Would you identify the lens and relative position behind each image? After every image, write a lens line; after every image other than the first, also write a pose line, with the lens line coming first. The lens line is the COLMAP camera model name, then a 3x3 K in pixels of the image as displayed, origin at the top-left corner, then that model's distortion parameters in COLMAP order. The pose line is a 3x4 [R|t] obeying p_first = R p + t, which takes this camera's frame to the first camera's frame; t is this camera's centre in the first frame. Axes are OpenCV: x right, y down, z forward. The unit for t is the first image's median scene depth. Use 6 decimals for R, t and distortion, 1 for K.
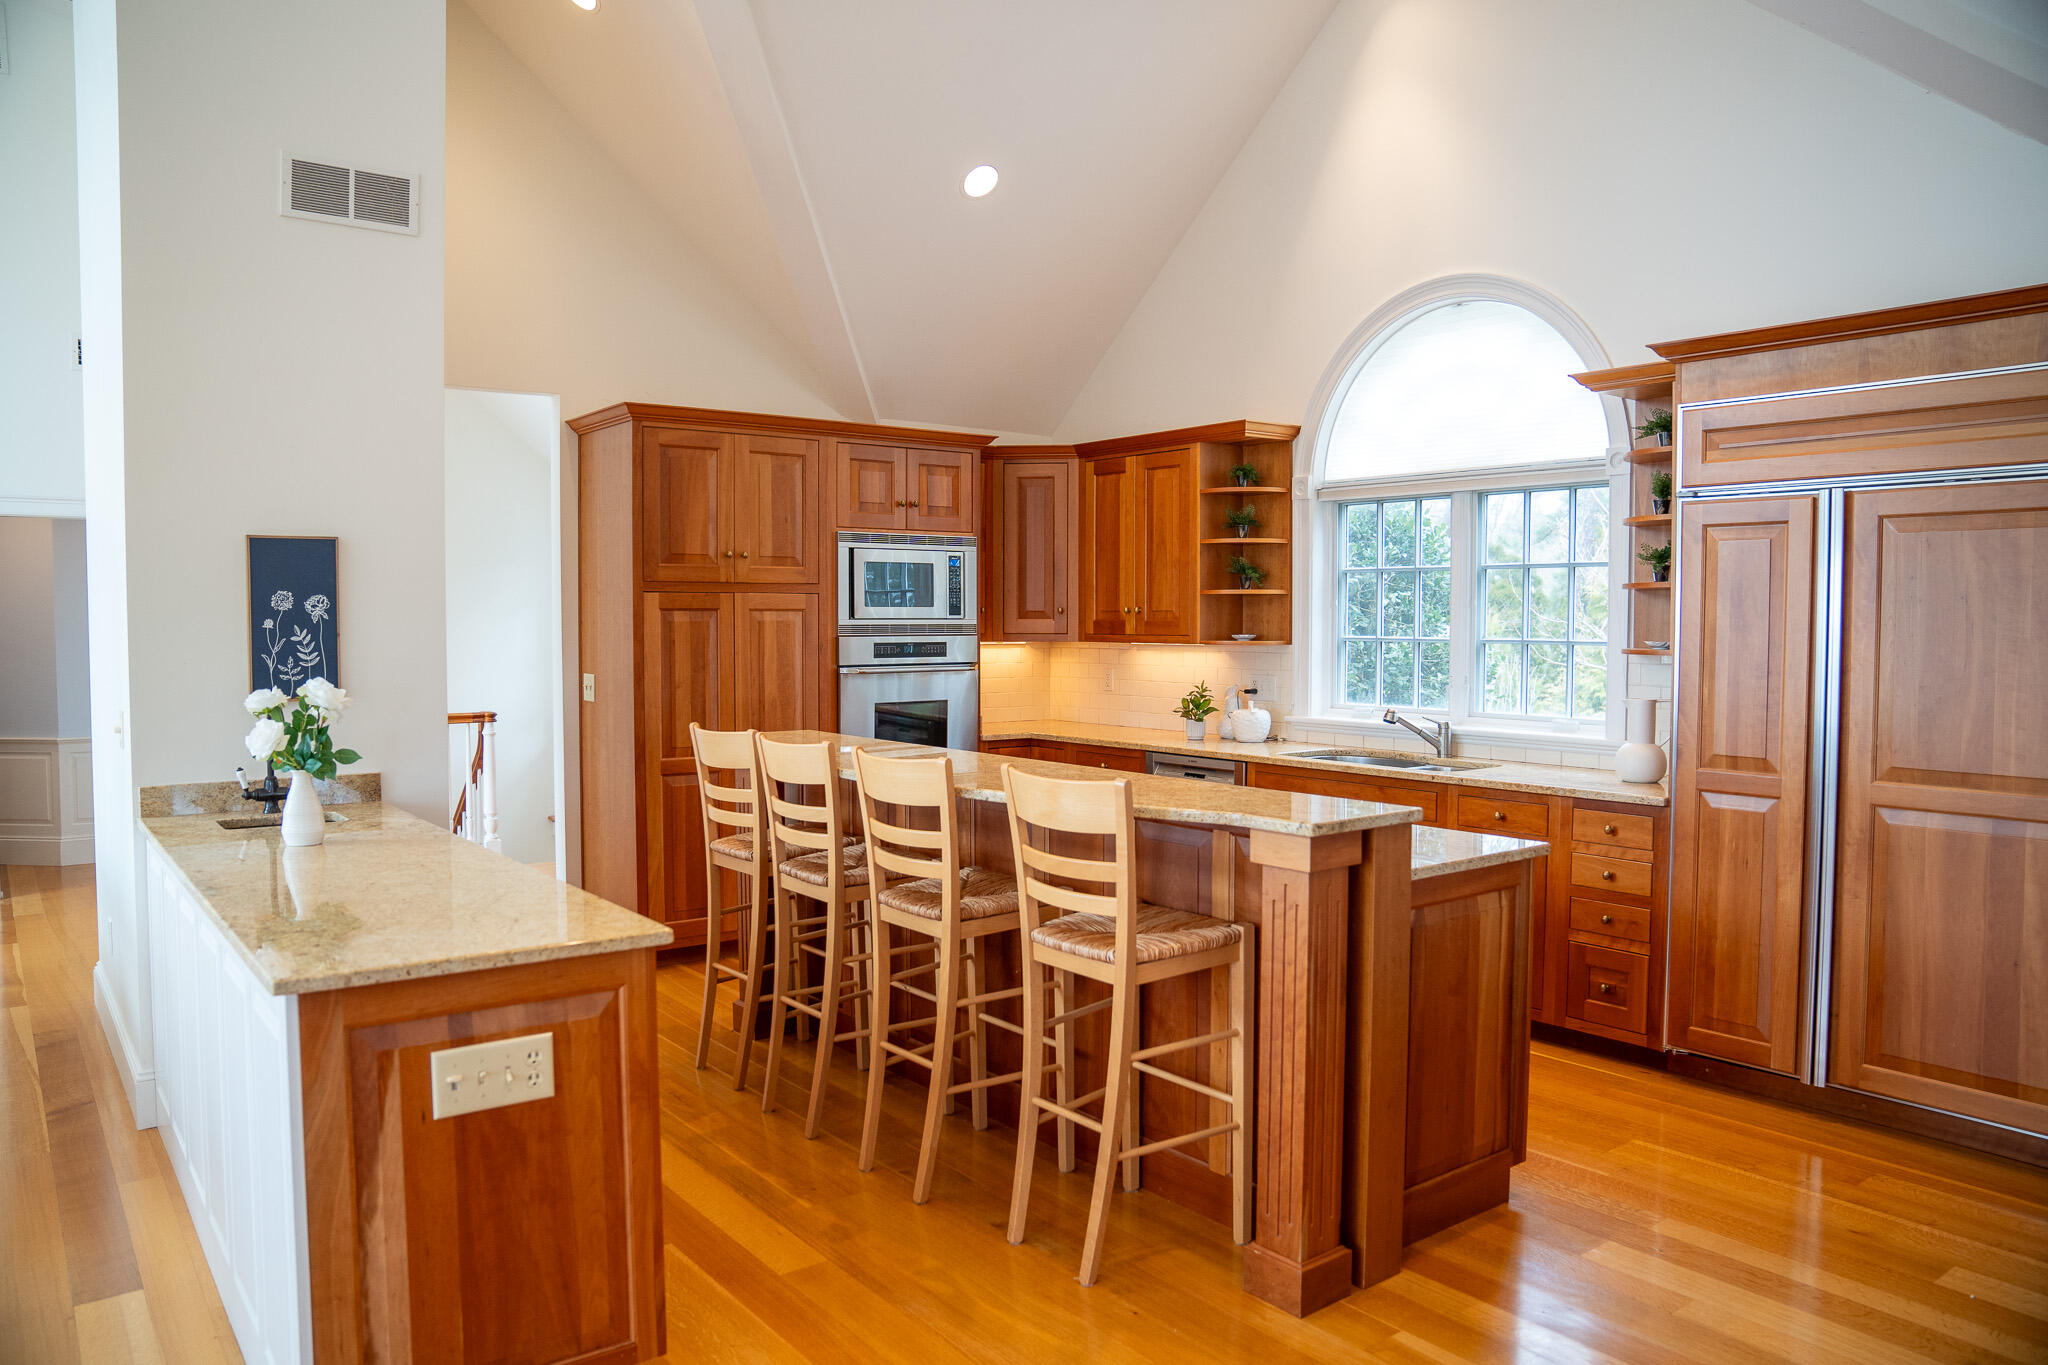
lens RADIAL K [[1446.8, 0, 1000.0], [0, 1446.8, 693.1], [0, 0, 1]] dist [-0.141549, 0.107059]
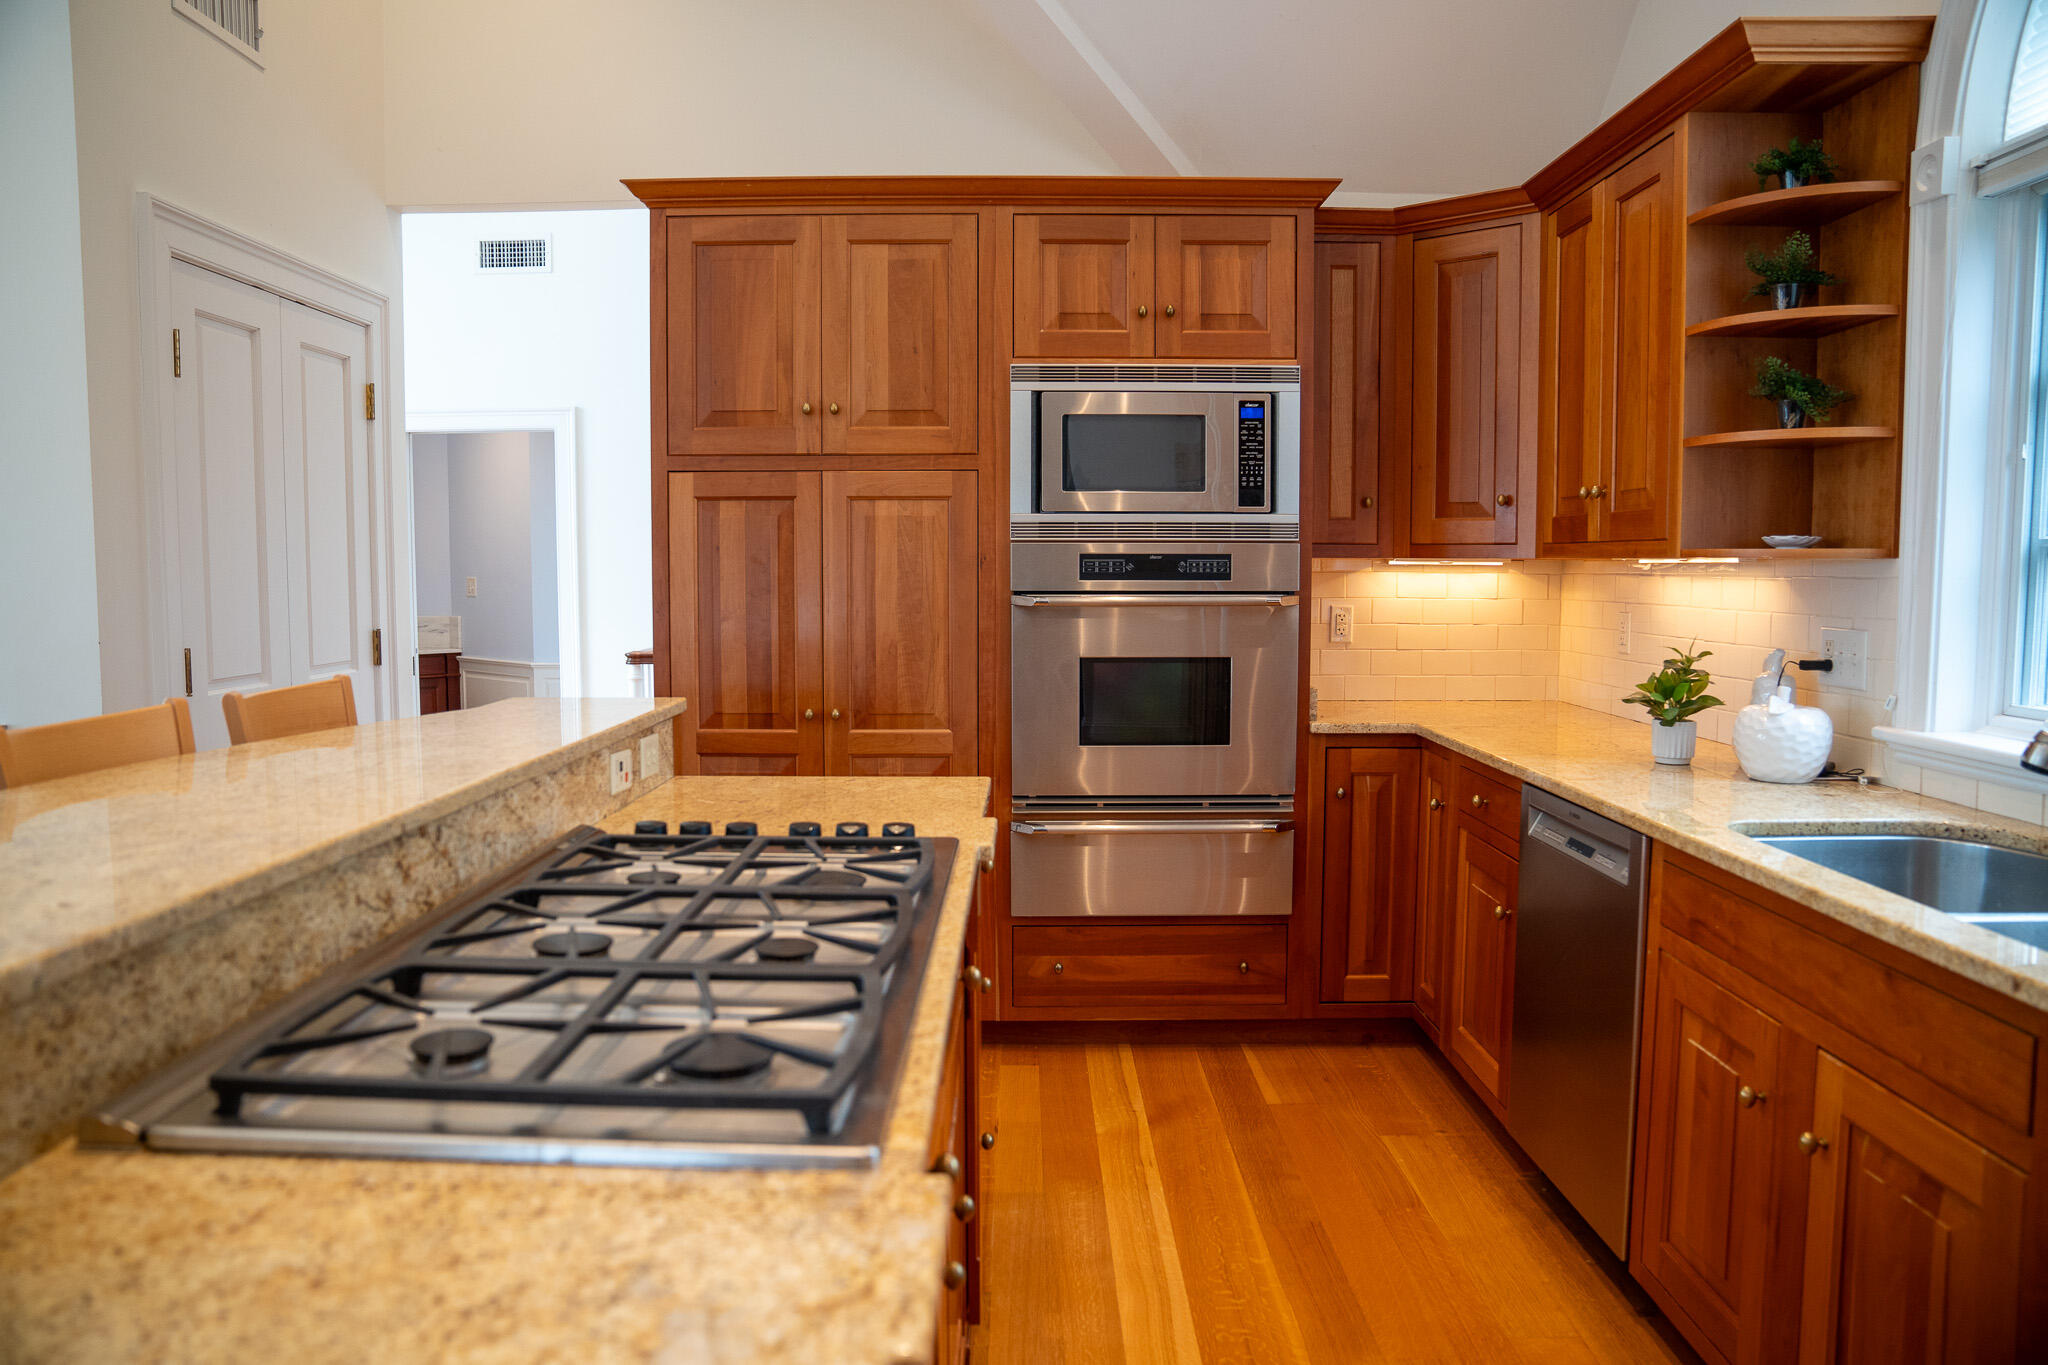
lens RADIAL K [[1434.6, 0, 1016.0], [0, 1434.6, 682.9], [0, 0, 1]] dist [-0.131754, 0.094212]
pose [[0.790134, 0.049809, -0.610906, 0.337957], [-0.031806, 0.998682, 0.040288, -0.007109], [0.612108, -0.012403, 0.790677, 0.718489]]
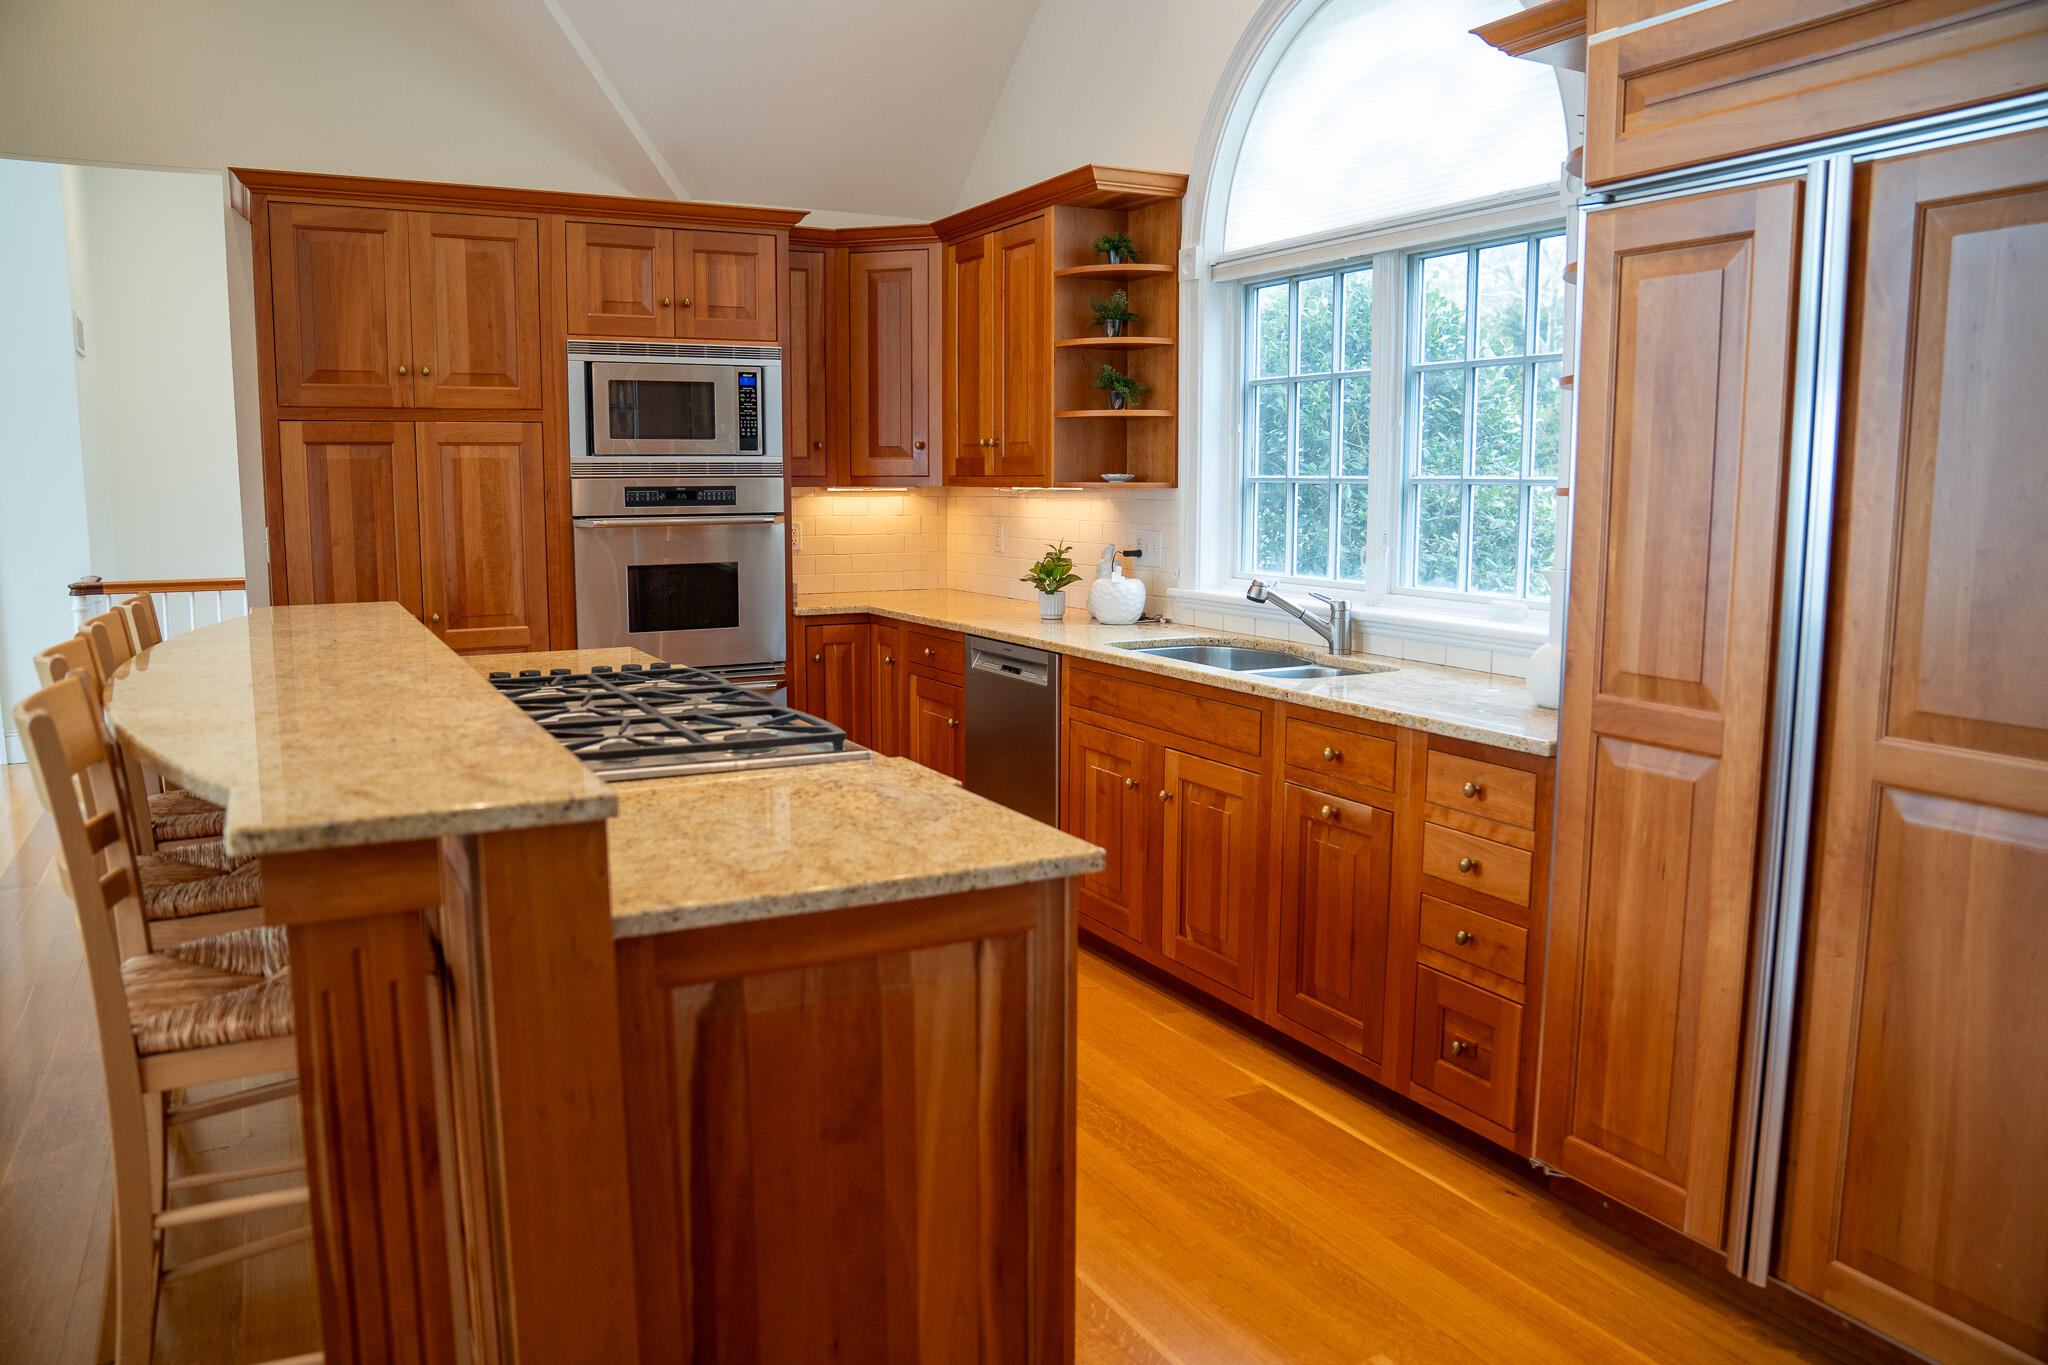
lens RADIAL K [[1467.1, 0, 1016.7], [0, 1467.1, 690.6], [0, 0, 1]] dist [-0.140631, 0.106848]
pose [[0.986978, 0.023289, -0.159158, 0.330486], [-0.008885, 0.995846, 0.090617, 0.001913], [0.160608, -0.088023, 0.983086, 0.366908]]
